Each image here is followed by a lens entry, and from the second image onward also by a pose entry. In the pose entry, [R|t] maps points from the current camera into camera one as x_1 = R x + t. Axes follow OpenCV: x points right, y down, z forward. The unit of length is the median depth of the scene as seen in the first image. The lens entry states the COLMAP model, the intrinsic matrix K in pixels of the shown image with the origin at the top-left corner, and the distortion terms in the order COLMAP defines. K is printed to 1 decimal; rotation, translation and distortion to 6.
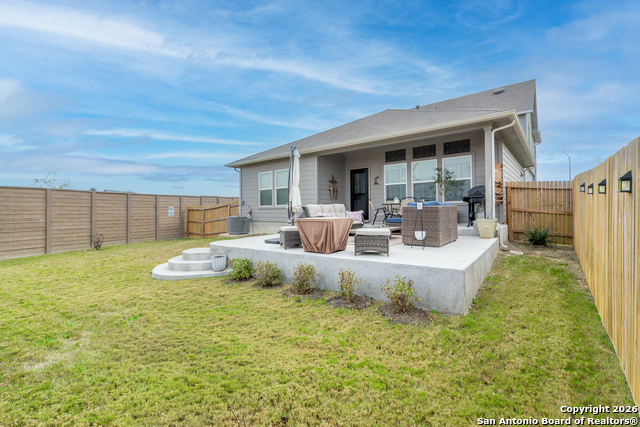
lens RADIAL K [[290.5, 0, 316.8], [0, 290.5, 209.4], [0, 0, 1]] dist [-0.003531, 0.000084]
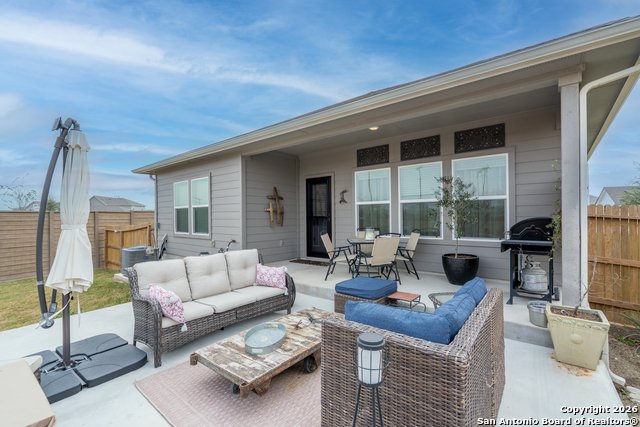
lens RADIAL K [[290.5, 0, 321.2], [0, 290.5, 215.9], [0, 0, 1]] dist [-0.003531, 0.000084]
pose [[0.999983, 0.002724, 0.005186, 0.162780], [-0.002742, 0.999990, 0.003424, -0.063176], [-0.005177, -0.003438, 0.999981, 0.403324]]
